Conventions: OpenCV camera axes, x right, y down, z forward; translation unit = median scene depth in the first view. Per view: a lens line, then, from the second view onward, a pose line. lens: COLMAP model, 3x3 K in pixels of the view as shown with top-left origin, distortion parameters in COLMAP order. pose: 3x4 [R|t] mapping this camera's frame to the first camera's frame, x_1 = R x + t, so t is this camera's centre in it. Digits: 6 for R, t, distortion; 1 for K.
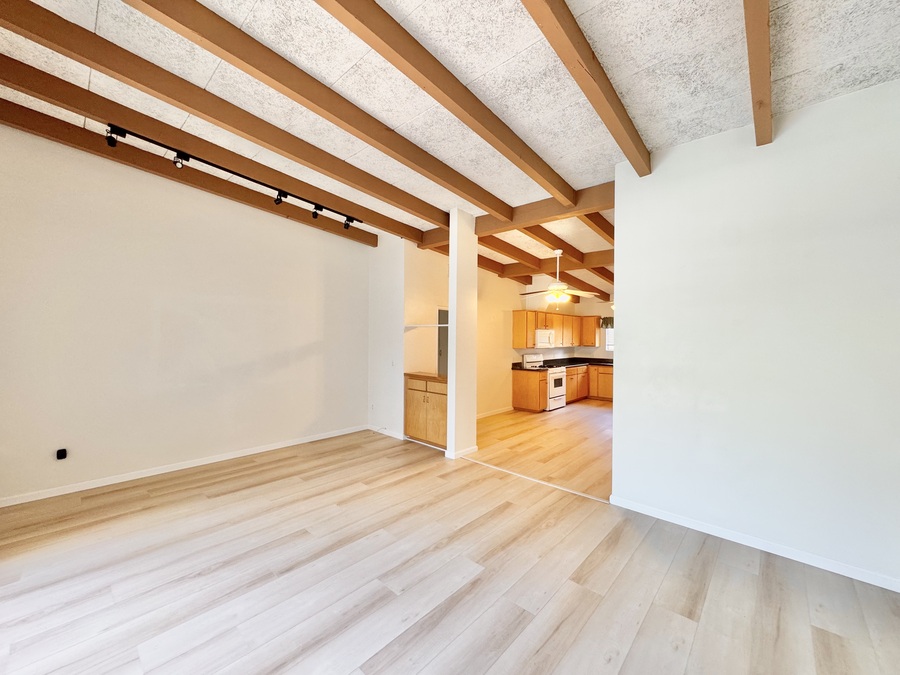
lens RADIAL K [[358.7, 0, 450.0], [0, 358.7, 337.5], [0, 0, 1]] dist [-0.003162, 0.000330]
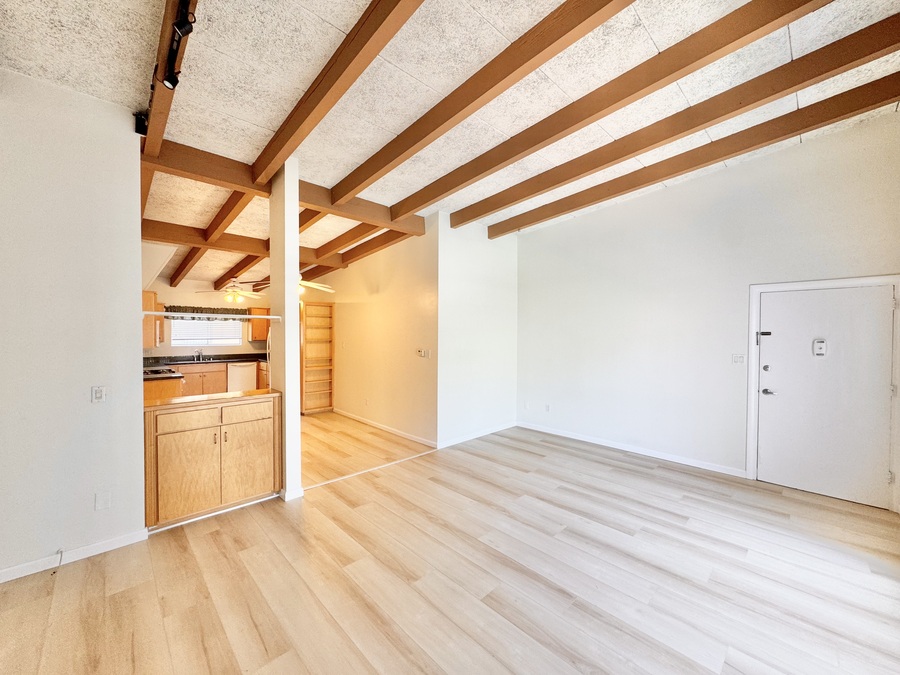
lens RADIAL K [[358.7, 0, 450.0], [0, 358.7, 337.5], [0, 0, 1]] dist [-0.003162, 0.000330]
pose [[0.061384, -0.027493, 0.997736, -0.428701], [-0.002631, 0.999613, 0.027706, -0.009797], [-0.998111, -0.004326, 0.061288, 0.386932]]
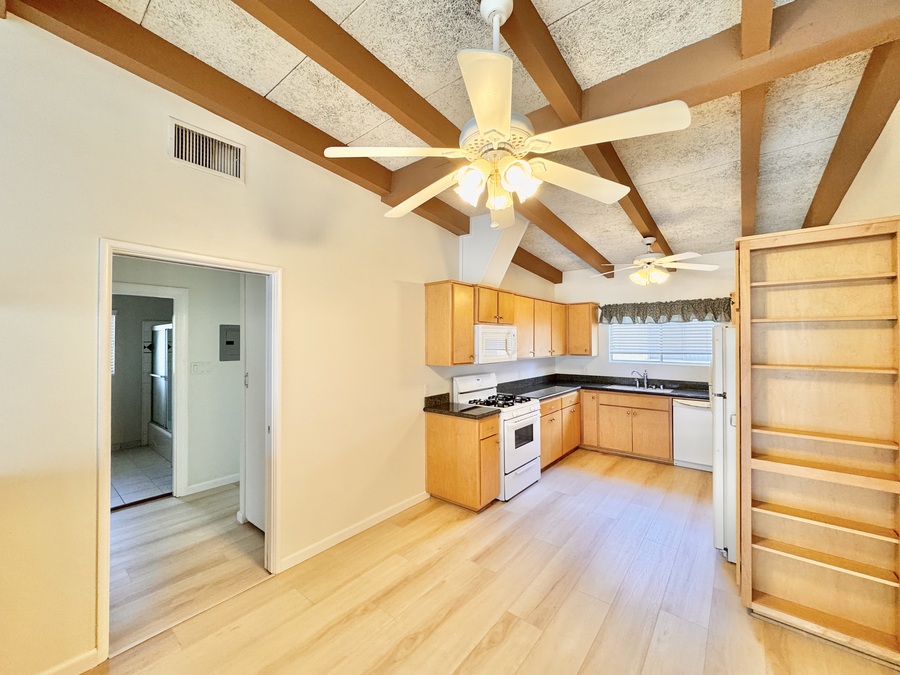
lens RADIAL K [[358.7, 0, 450.0], [0, 358.7, 337.5], [0, 0, 1]] dist [-0.003162, 0.000330]
pose [[0.998263, -0.011183, 0.057837, 0.181608], [0.011843, 0.999868, -0.011094, 0.000066], [-0.057706, 0.011760, 0.998264, 0.542190]]
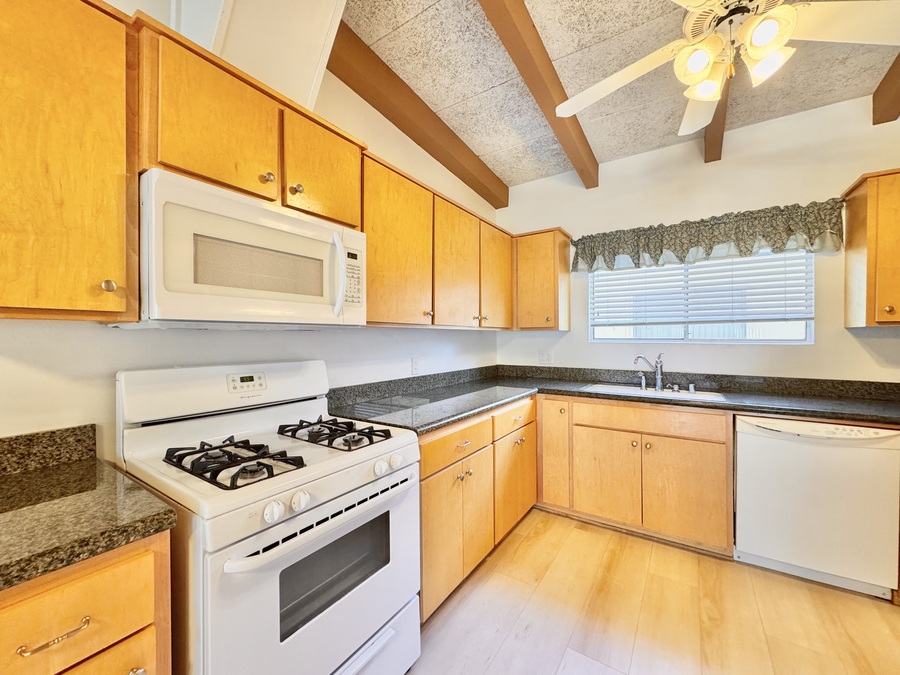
lens RADIAL K [[358.7, 0, 450.0], [0, 358.7, 337.5], [0, 0, 1]] dist [-0.003162, 0.000330]
pose [[0.988913, -0.013034, 0.147925, 0.332002], [0.013088, 0.999914, 0.000608, 0.037699], [-0.147920, 0.001335, 0.988998, 0.875212]]
